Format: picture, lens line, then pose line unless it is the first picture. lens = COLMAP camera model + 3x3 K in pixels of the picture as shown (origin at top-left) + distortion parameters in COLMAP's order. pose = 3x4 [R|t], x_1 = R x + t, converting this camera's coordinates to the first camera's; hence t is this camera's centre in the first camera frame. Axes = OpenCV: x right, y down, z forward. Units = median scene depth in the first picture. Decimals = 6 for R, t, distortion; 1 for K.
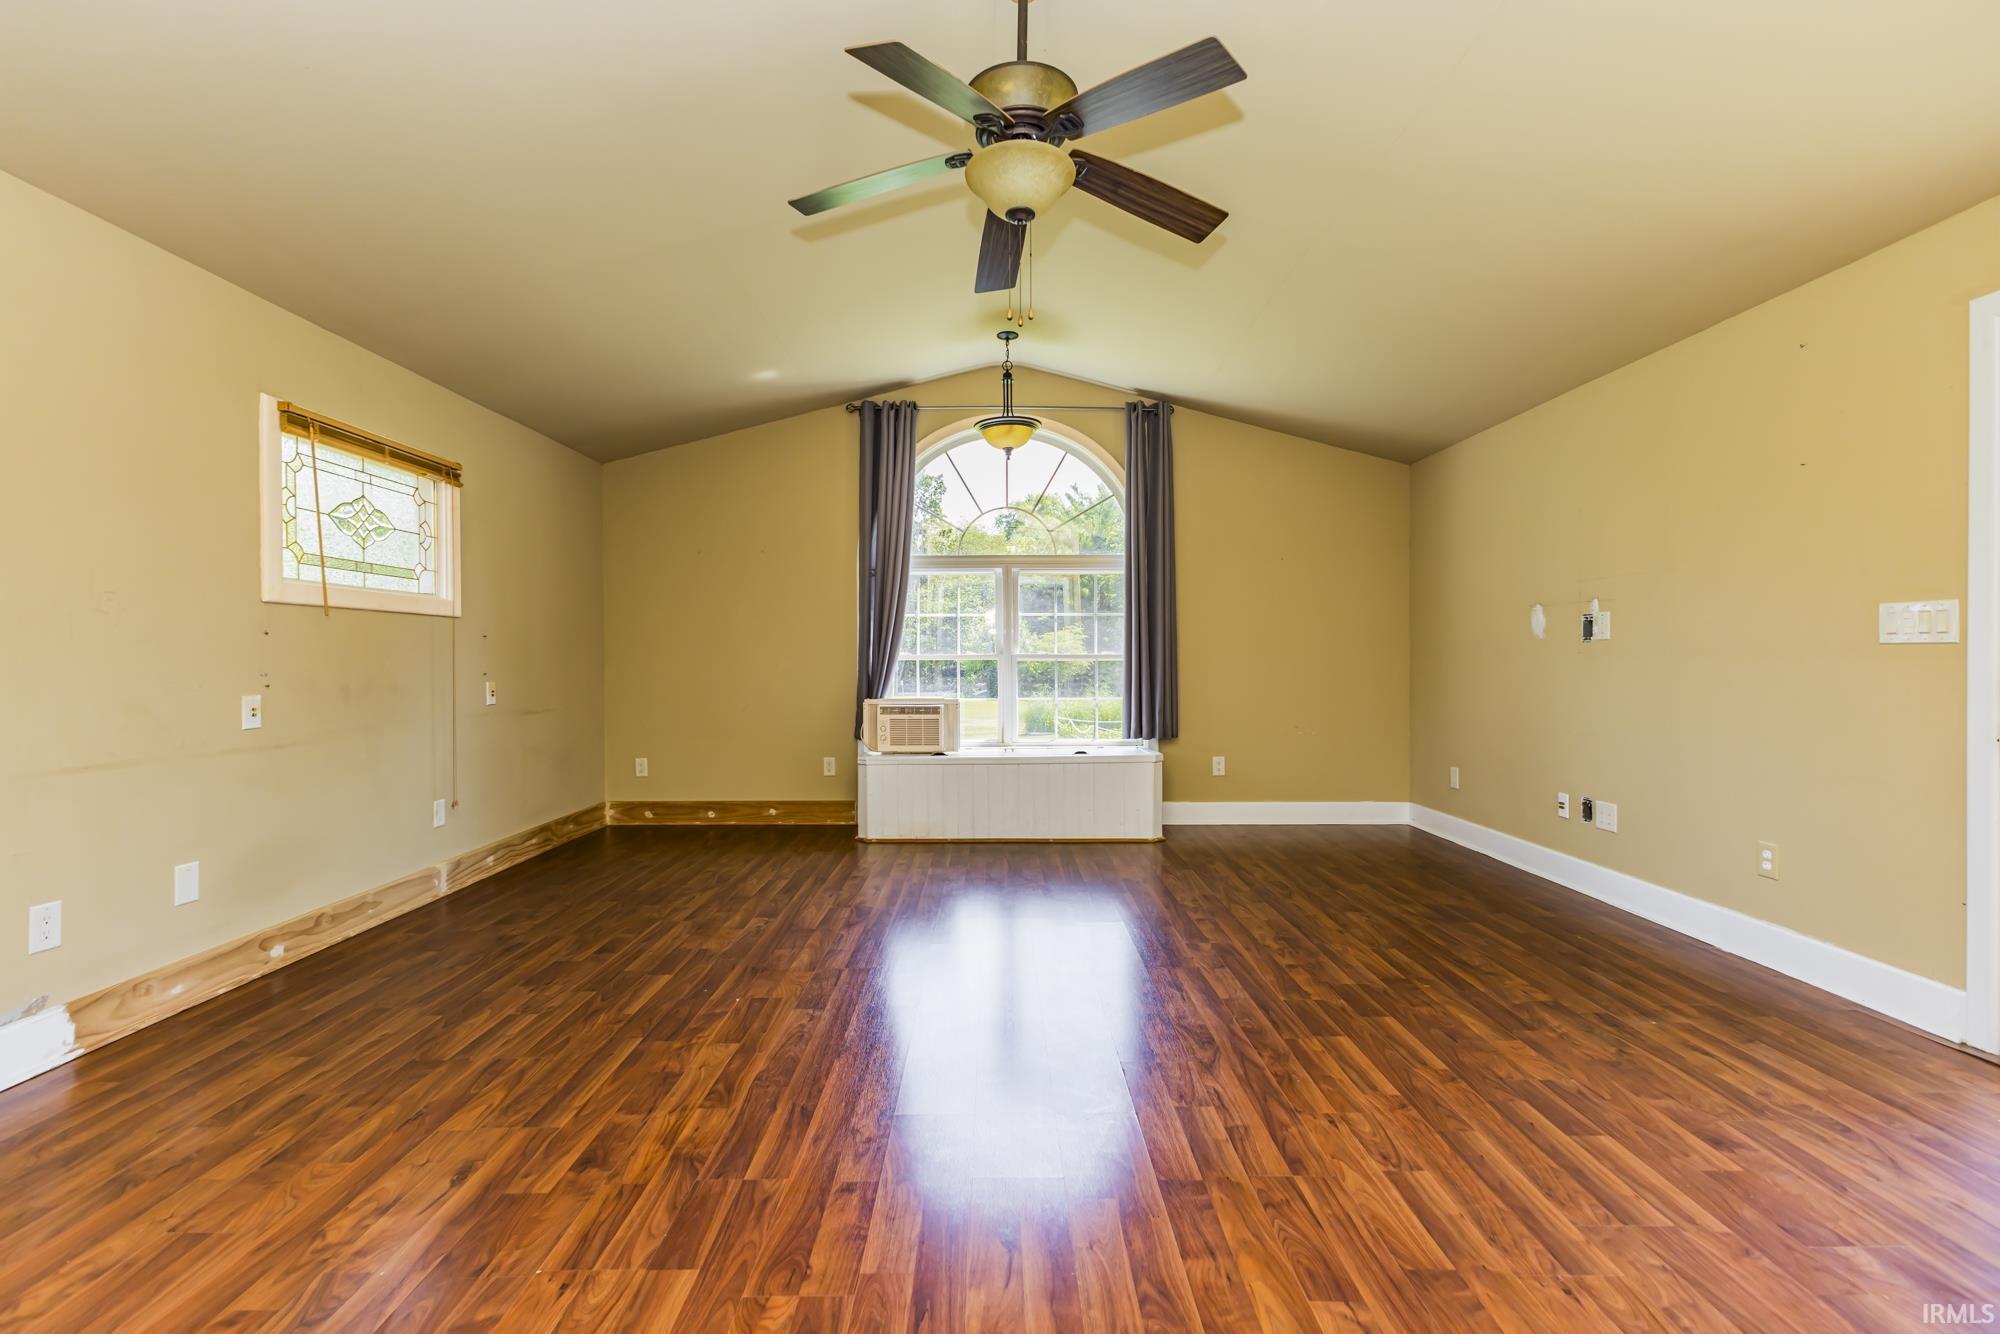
lens RADIAL K [[864.8, 0, 1005.1], [0, 864.8, 659.2], [0, 0, 1]] dist [0.014712, -0.004415]
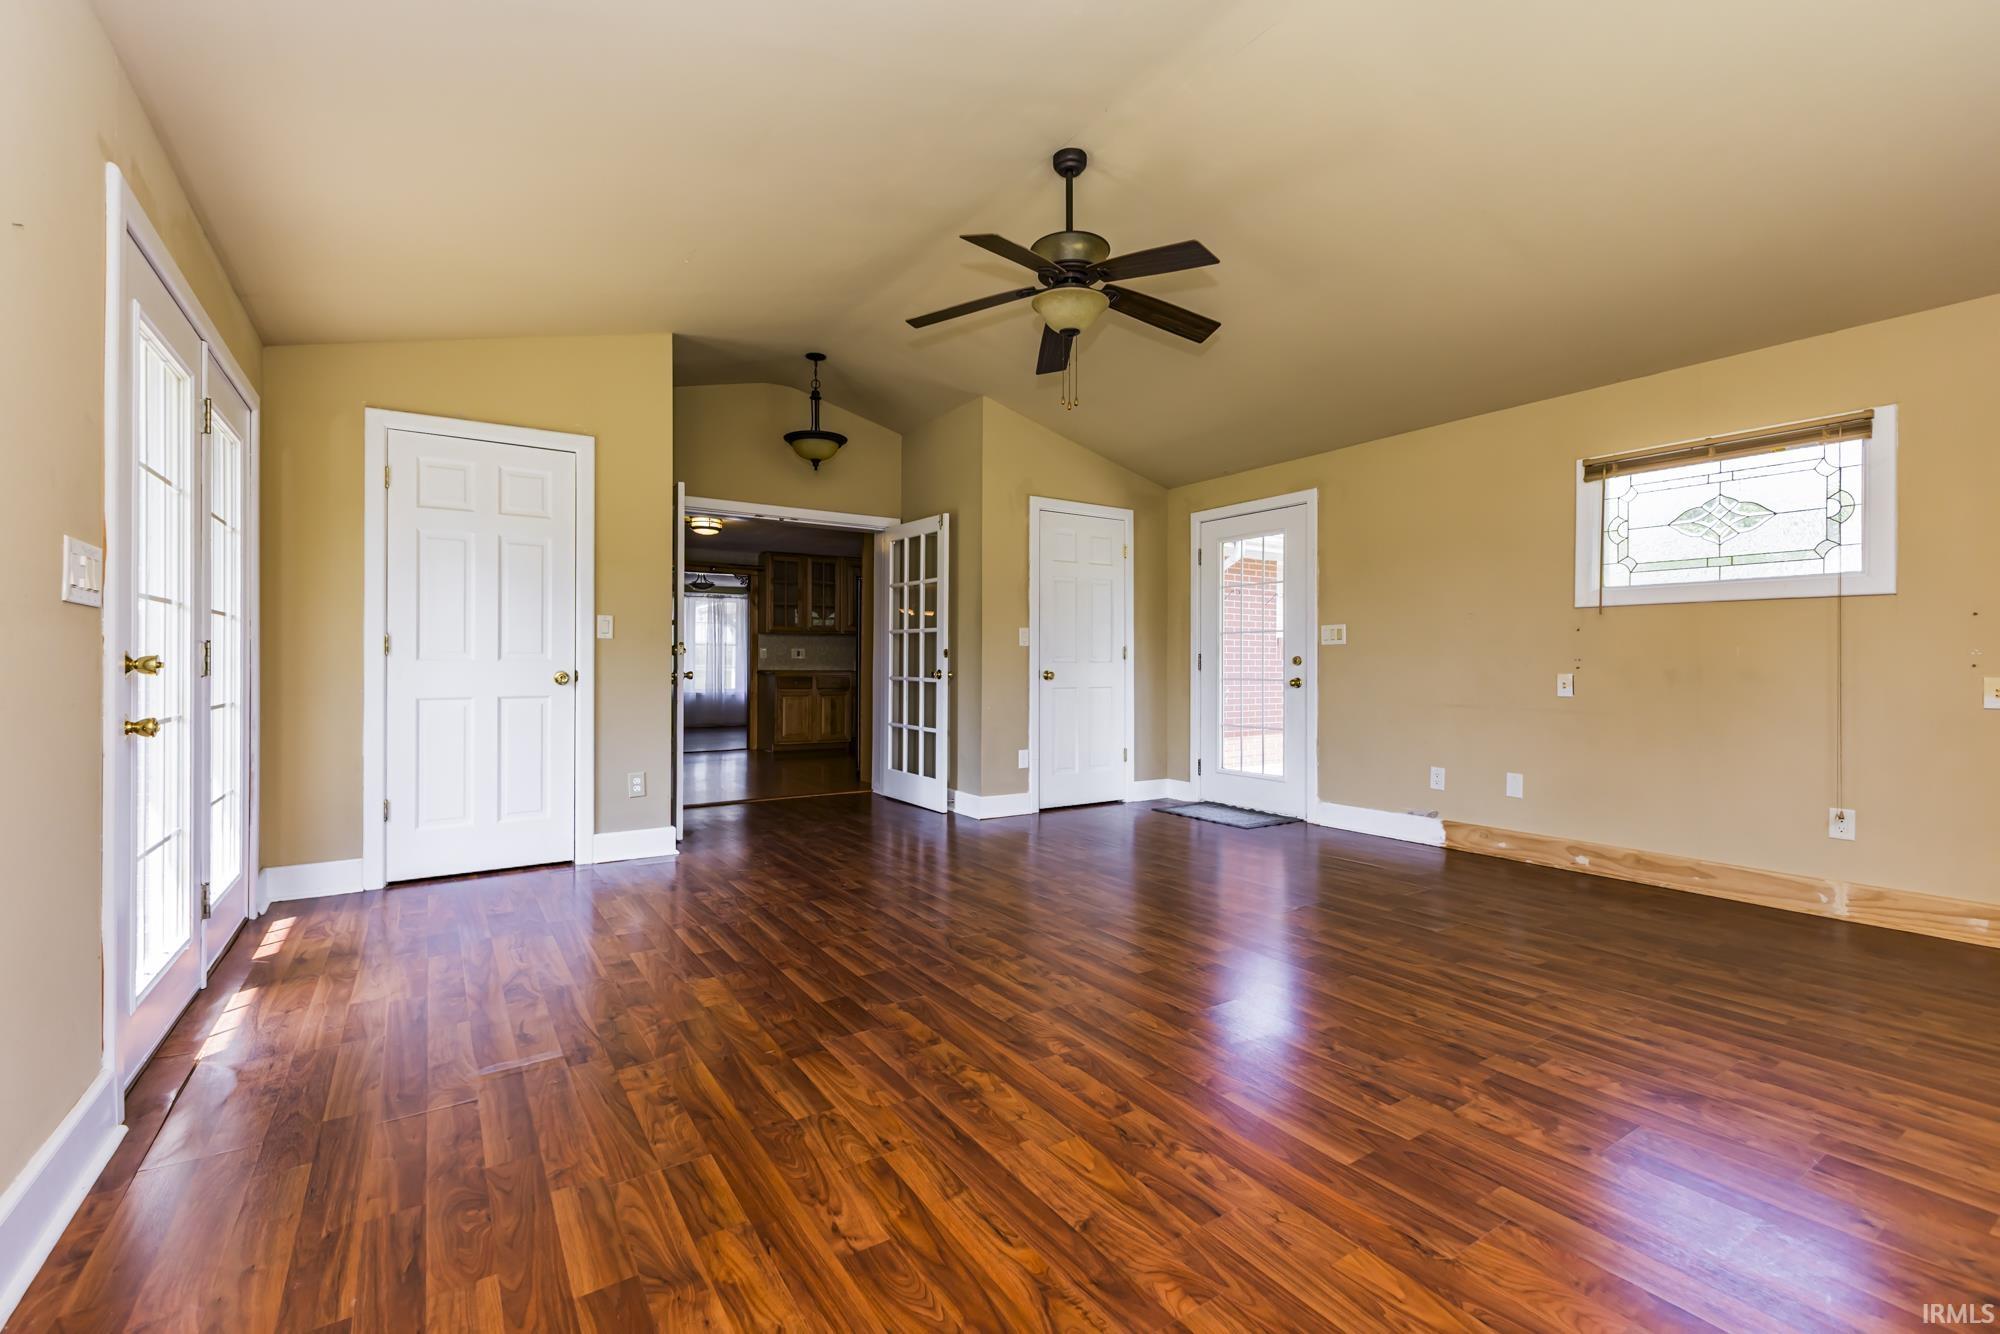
lens RADIAL K [[864.8, 0, 998.5], [0, 864.8, 654.4], [0, 0, 1]] dist [0.014712, -0.004415]
pose [[-0.841656, -0.005225, -0.539989, 0.585830], [-0.000284, 0.999957, -0.009234, 0.018439], [0.540014, -0.007618, -0.841621, 1.410780]]
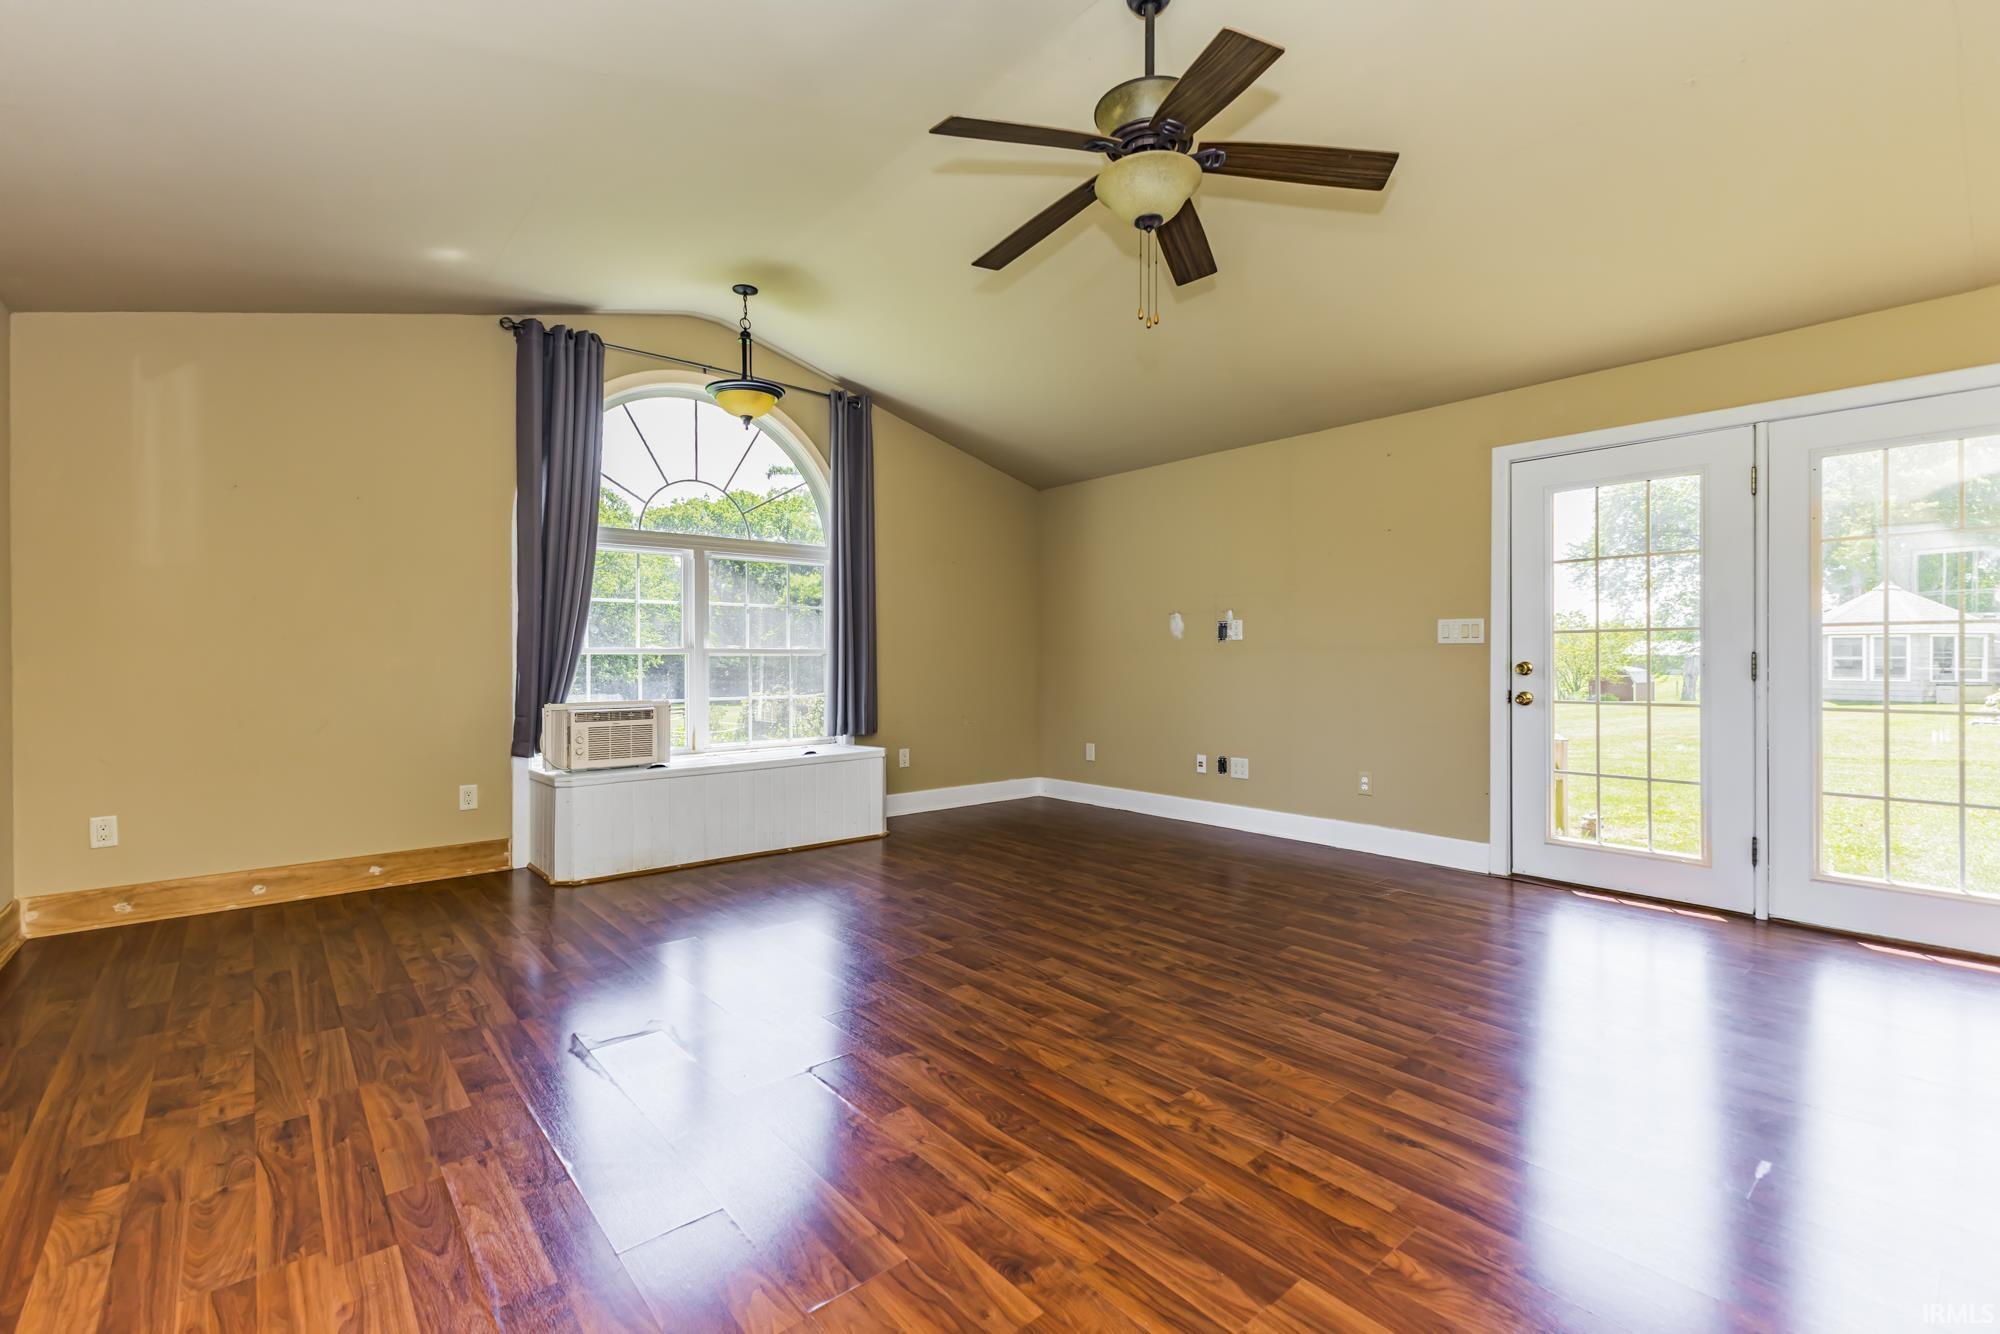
lens RADIAL K [[864.8, 0, 1004.4], [0, 864.8, 662.7], [0, 0, 1]] dist [0.014712, -0.004415]
pose [[0.764257, -0.002261, 0.644908, -0.519385], [0.000939, 0.999997, 0.002393, 0.010492], [-0.644911, -0.001223, 0.764256, 0.206313]]
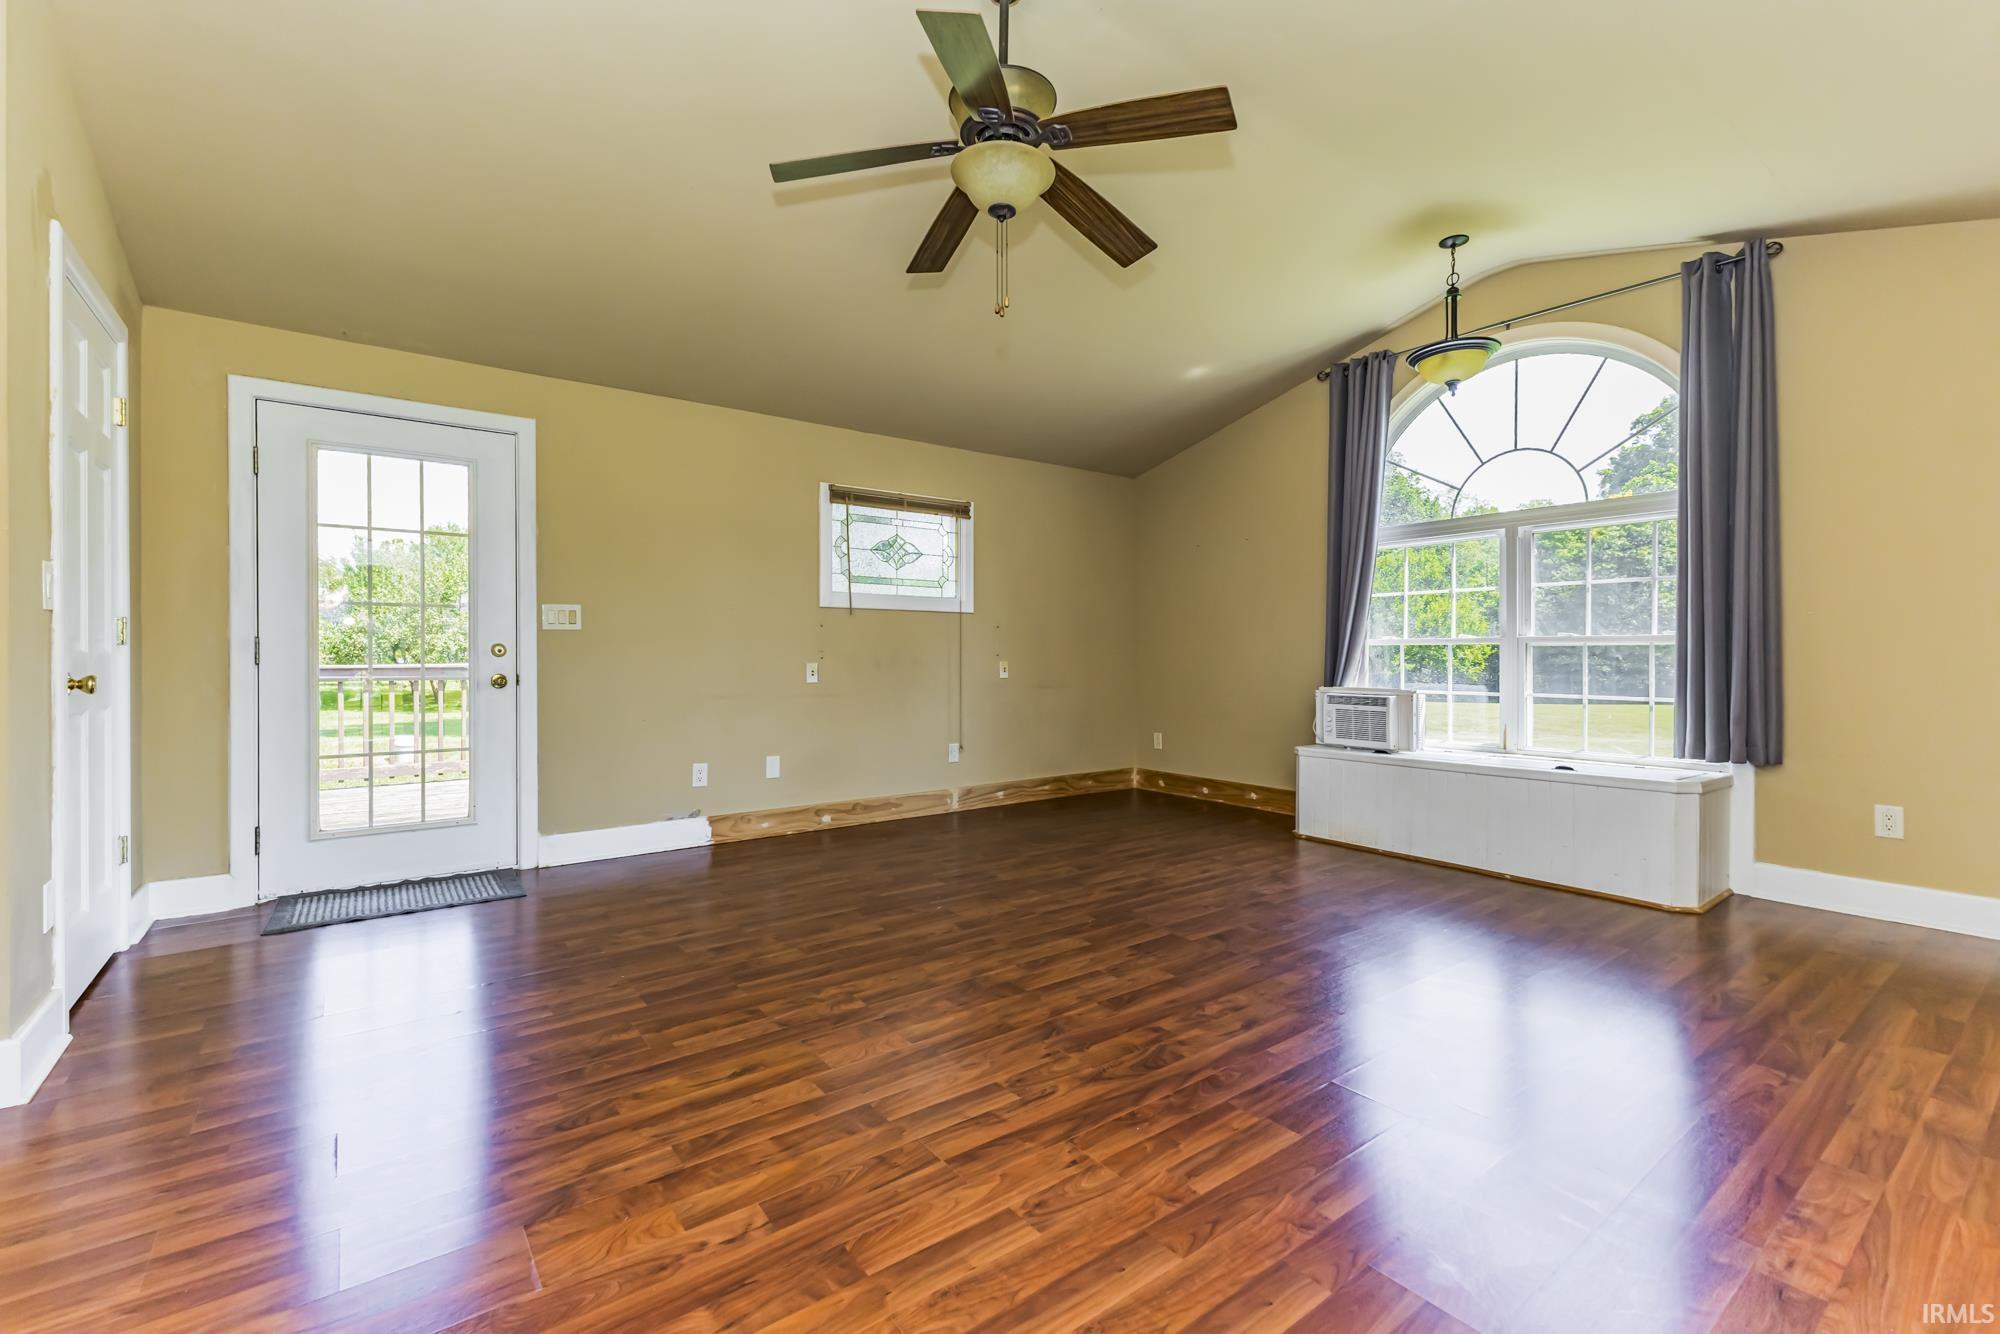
lens RADIAL K [[864.8, 0, 993.7], [0, 864.8, 665.9], [0, 0, 1]] dist [0.014712, -0.004415]
pose [[0.592964, 0.015353, -0.805082, 0.571256], [-0.003795, 0.999860, 0.016272, 0.014315], [0.805220, -0.006594, 0.592940, 0.240332]]
